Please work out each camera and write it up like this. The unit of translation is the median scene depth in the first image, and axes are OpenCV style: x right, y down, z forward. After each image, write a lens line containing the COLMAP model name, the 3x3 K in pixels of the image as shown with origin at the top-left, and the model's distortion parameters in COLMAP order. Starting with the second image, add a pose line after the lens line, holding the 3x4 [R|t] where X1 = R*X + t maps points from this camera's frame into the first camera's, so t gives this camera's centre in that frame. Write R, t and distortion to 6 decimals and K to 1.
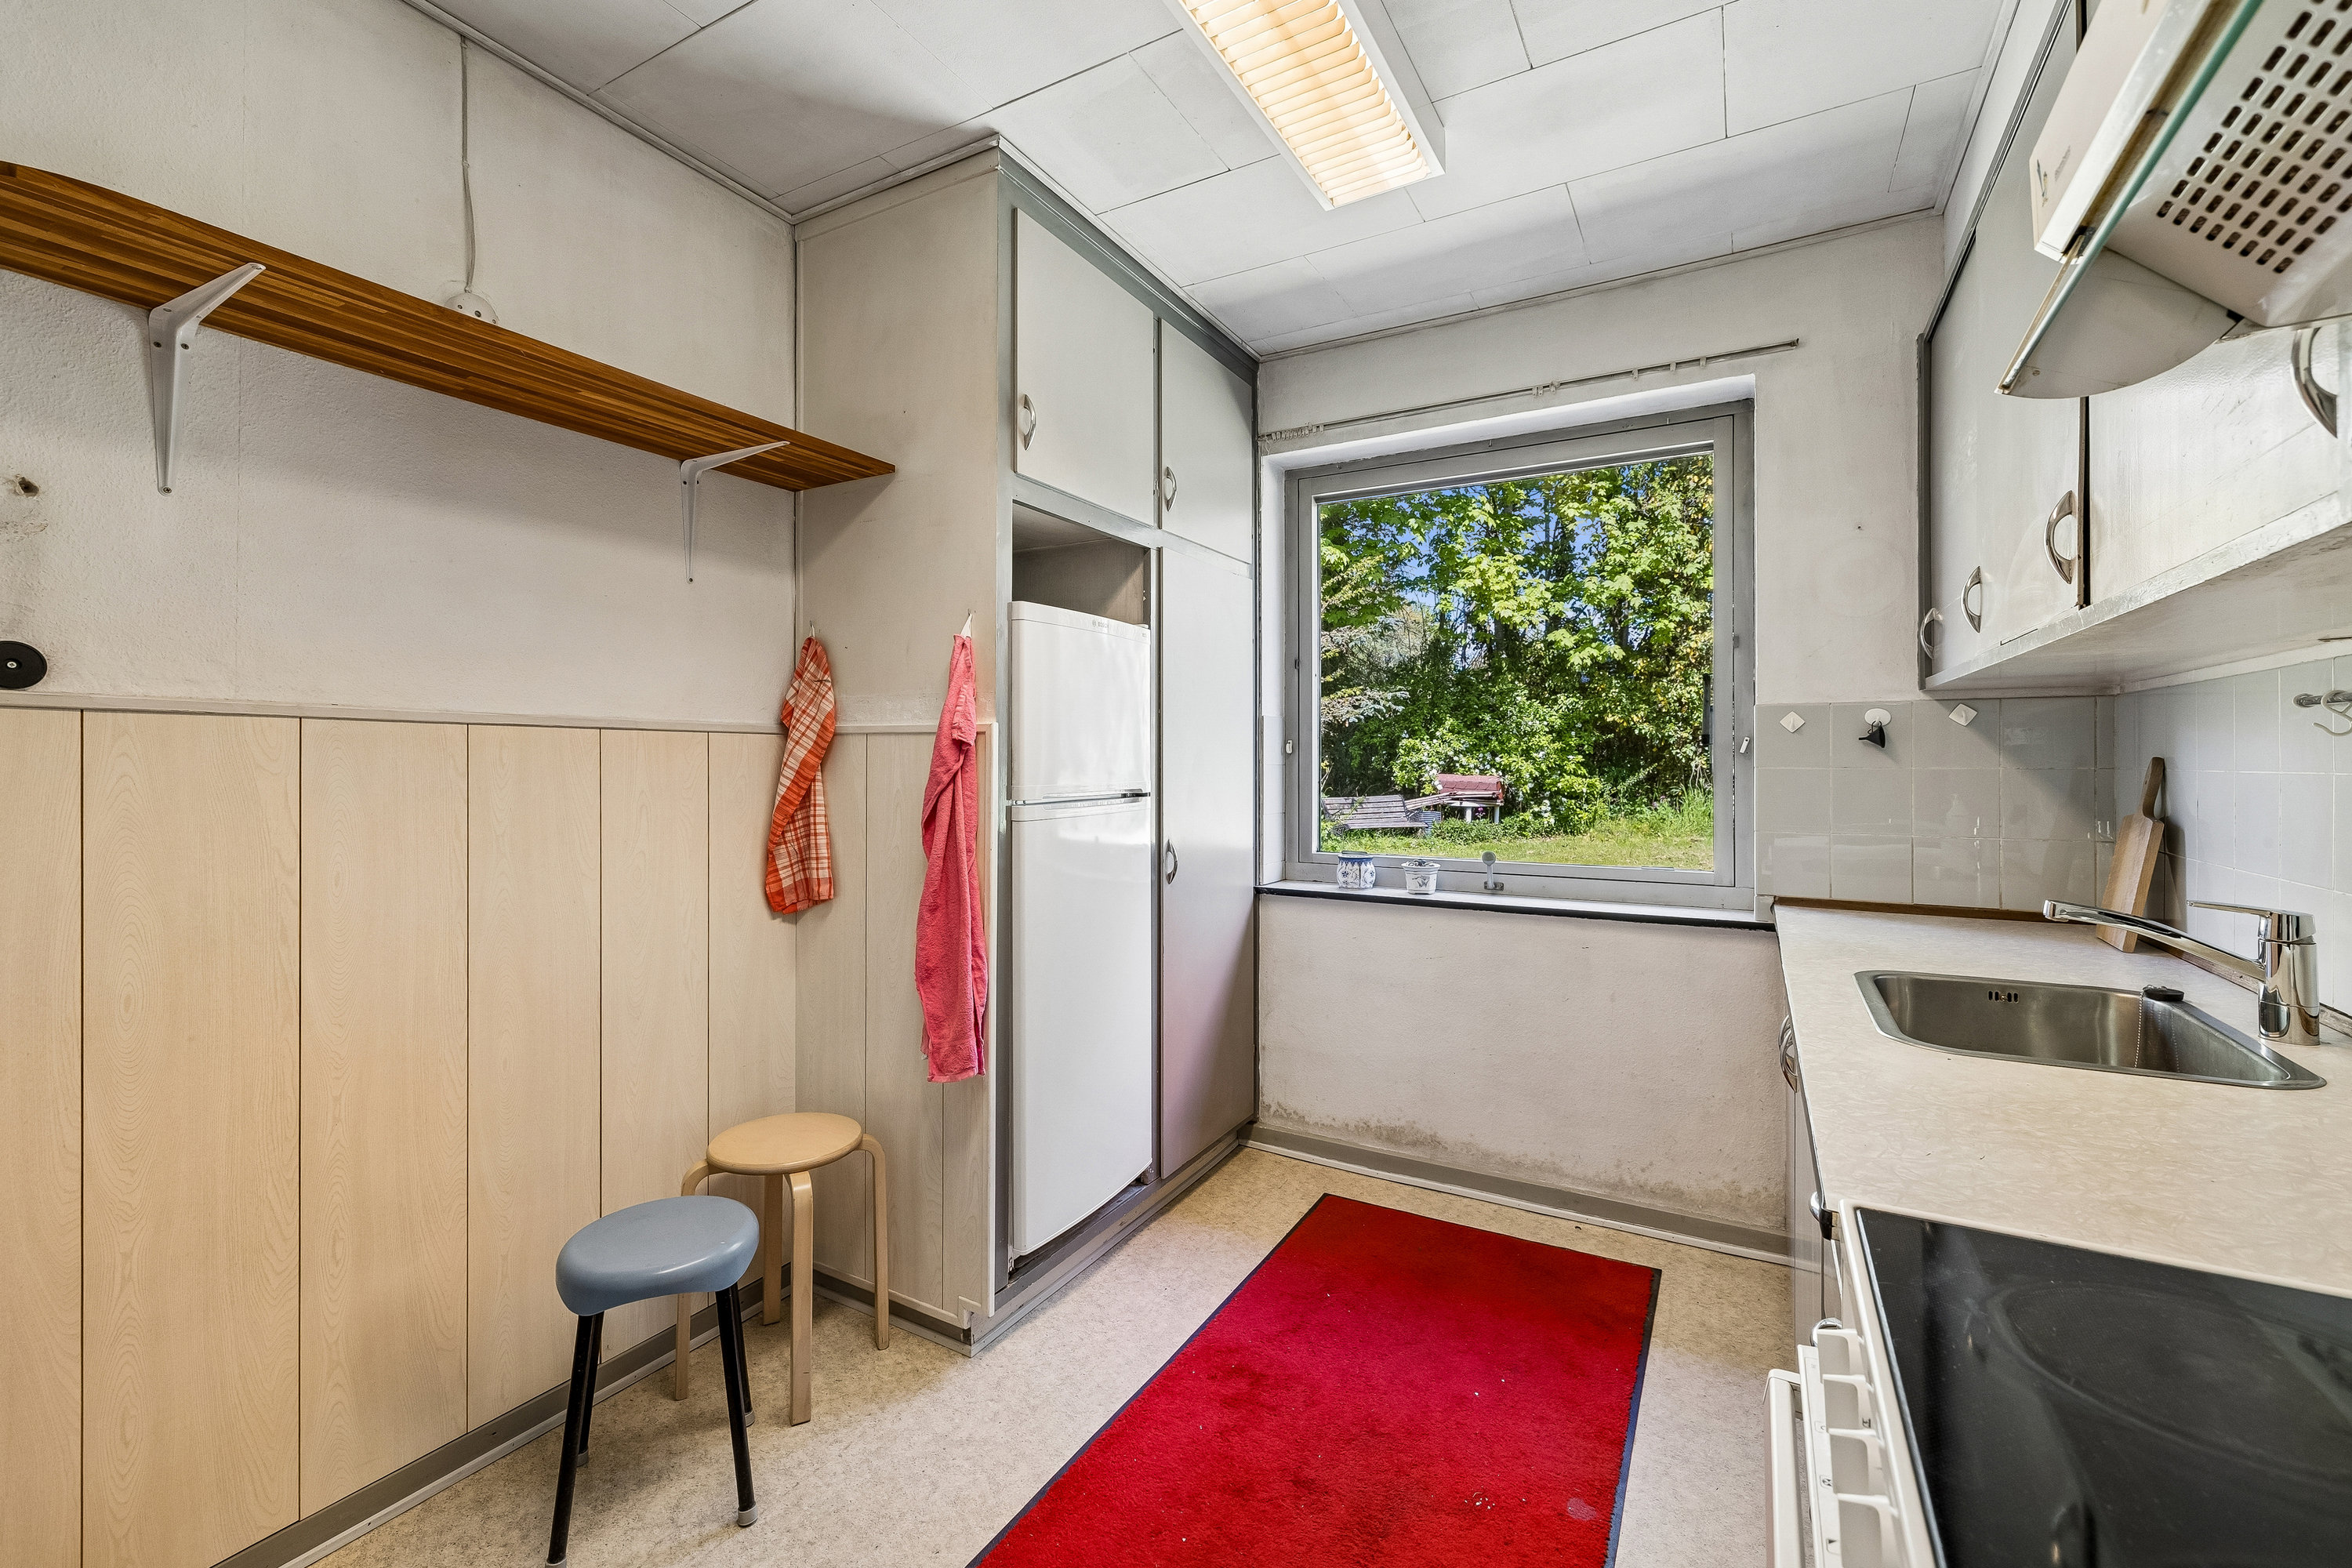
lens RADIAL K [[1003.3, 0, 1170.7], [0, 1003.3, 758.2], [0, 0, 1]] dist [0.000819, -0.000083]
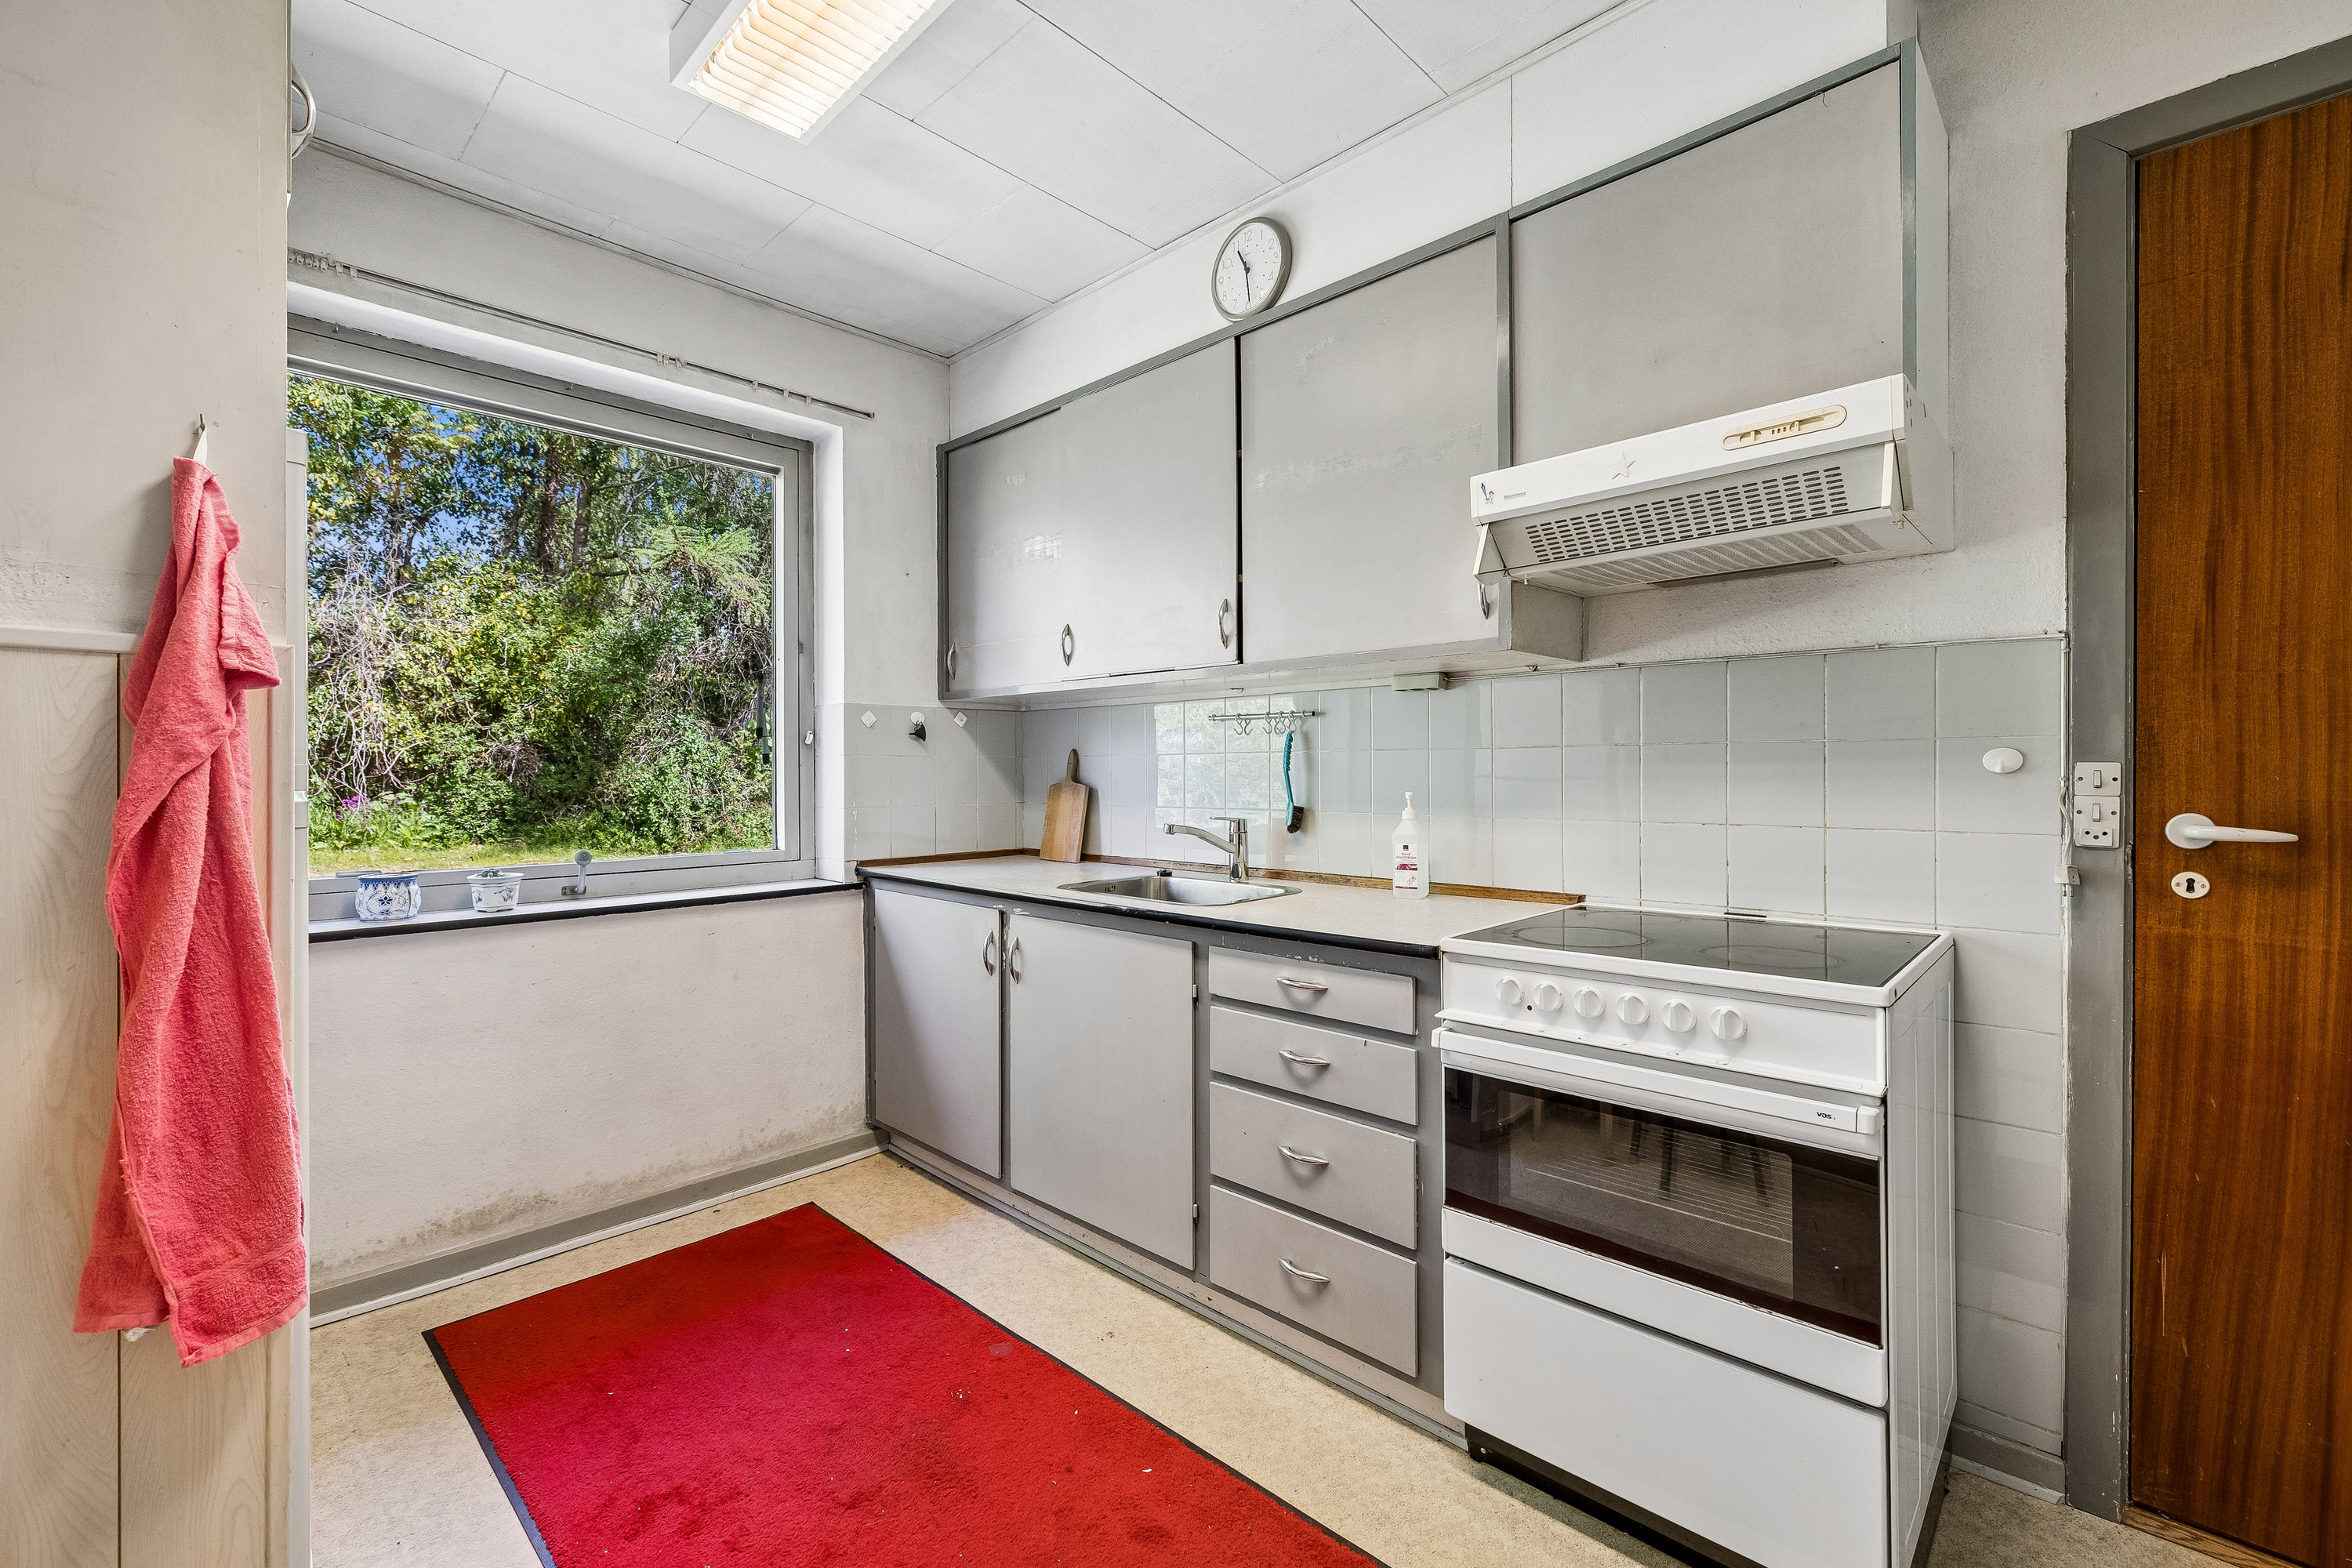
lens RADIAL K [[986.6, 0, 1173.0], [0, 986.6, 773.5], [0, 0, 1]] dist [0.000410, -0.000016]
pose [[0.240140, -0.006030, 0.970719, -0.450973], [0.002463, 0.999981, 0.005602, 0.024127], [-0.970735, 0.001046, 0.240151, 0.320809]]
